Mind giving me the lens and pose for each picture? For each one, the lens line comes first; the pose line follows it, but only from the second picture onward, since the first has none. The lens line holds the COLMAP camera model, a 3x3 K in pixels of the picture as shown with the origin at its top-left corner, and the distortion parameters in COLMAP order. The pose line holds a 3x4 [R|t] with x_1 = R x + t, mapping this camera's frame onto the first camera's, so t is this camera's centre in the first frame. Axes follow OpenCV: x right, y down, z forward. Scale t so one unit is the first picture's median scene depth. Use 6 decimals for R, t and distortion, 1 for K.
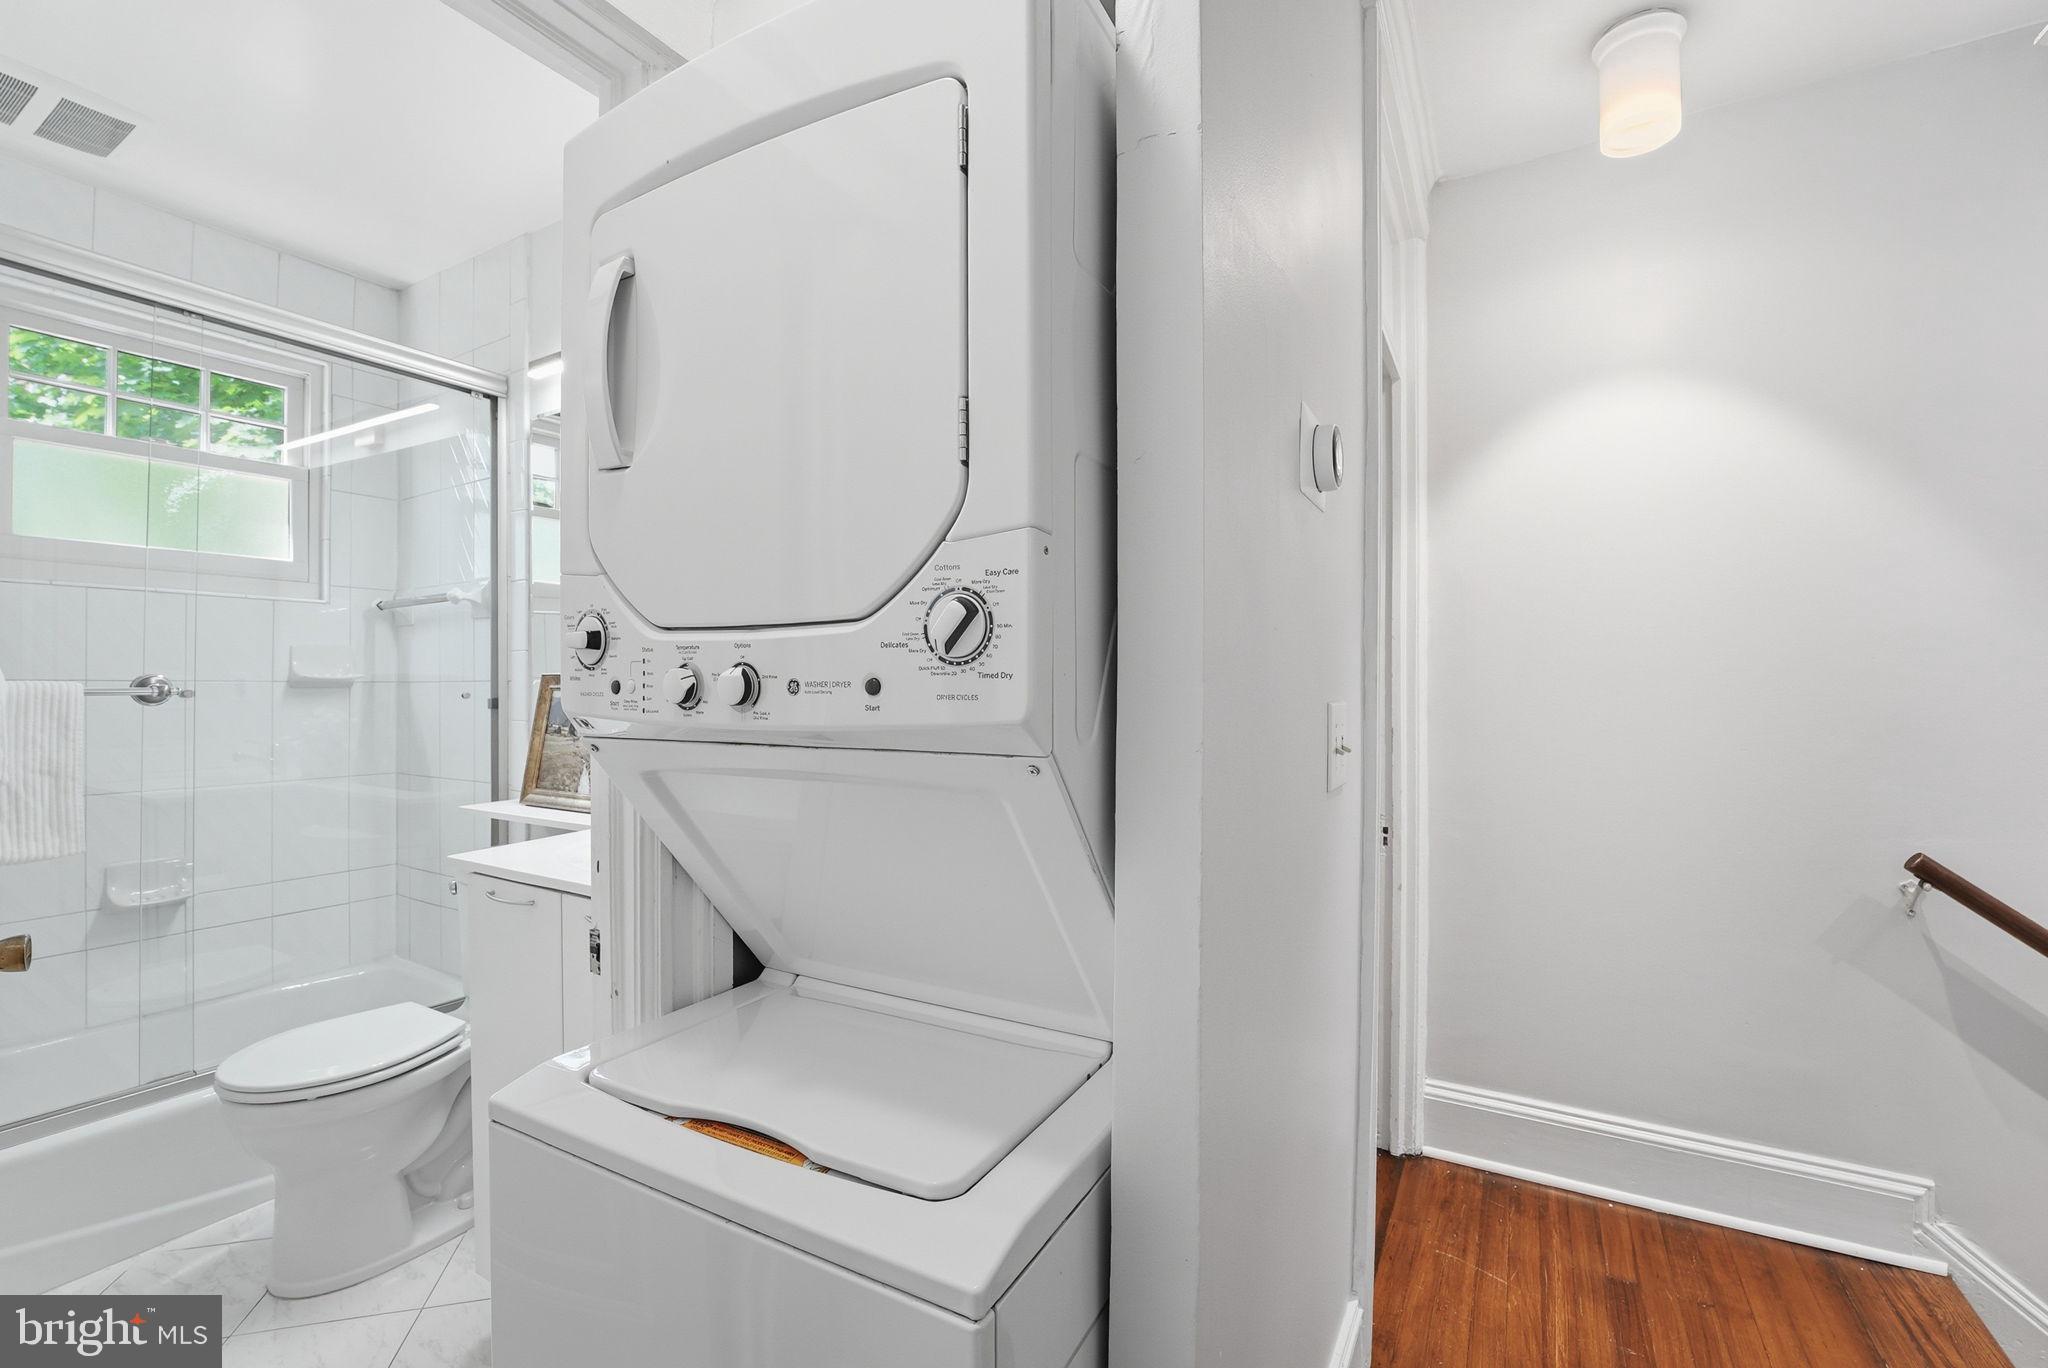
lens RADIAL K [[882.3, 0, 1020.5], [0, 882.3, 677.8], [0, 0, 1]] dist [-0.016875, 0.000441]
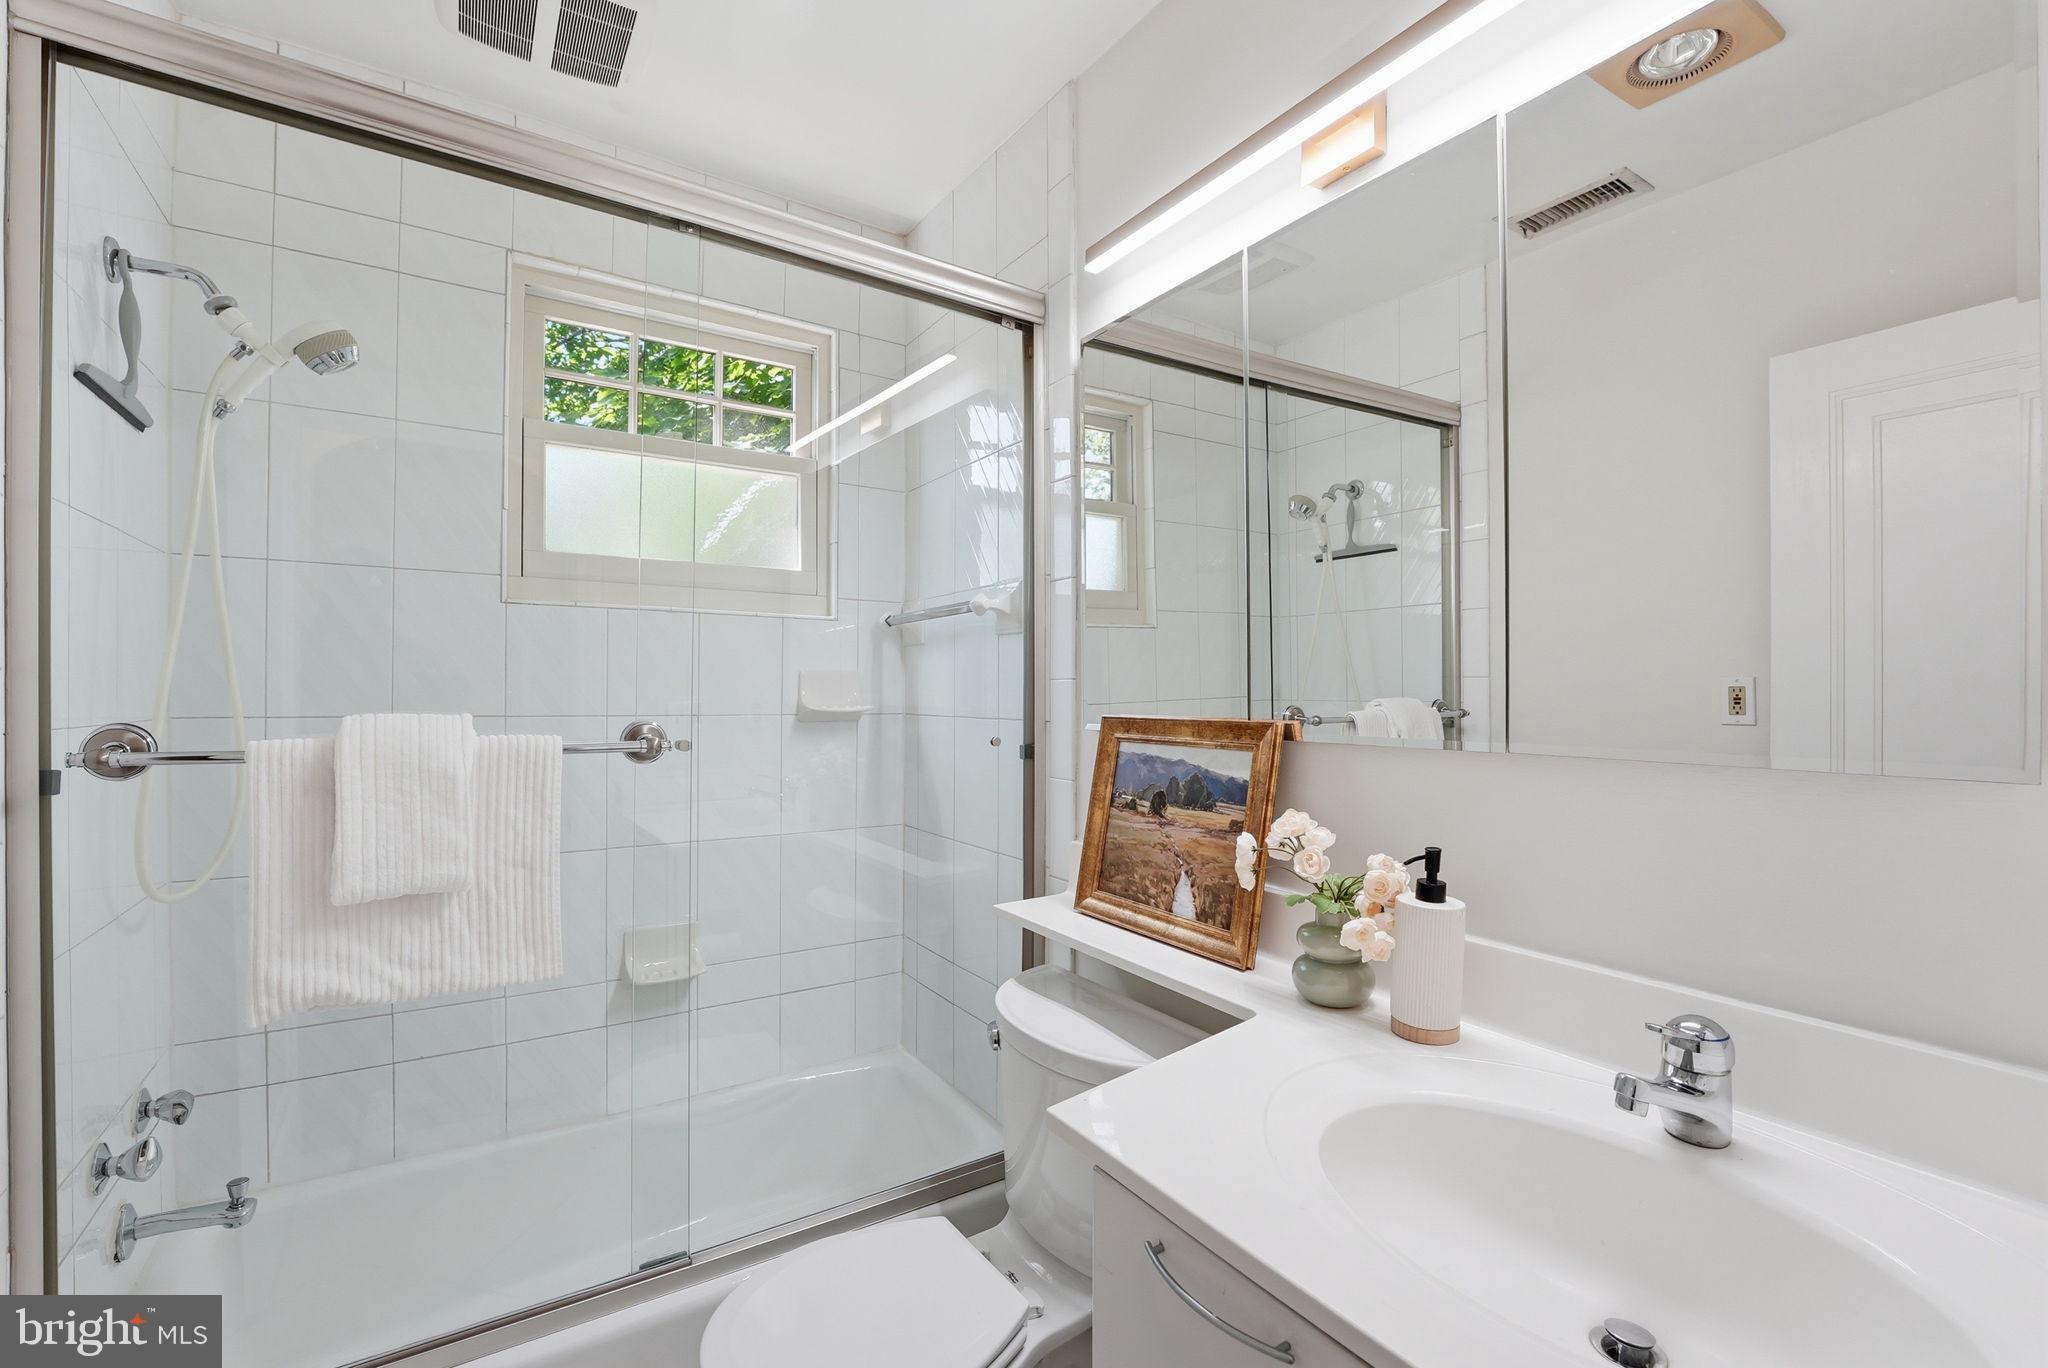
lens RADIAL K [[882.3, 0, 1021.7], [0, 882.3, 684.3], [0, 0, 1]] dist [-0.016875, 0.000441]
pose [[0.899750, 0.001695, -0.436402, -0.289889], [-0.002415, 0.999996, -0.001096, -0.025350], [0.436398, 0.002040, 0.899751, 0.348817]]
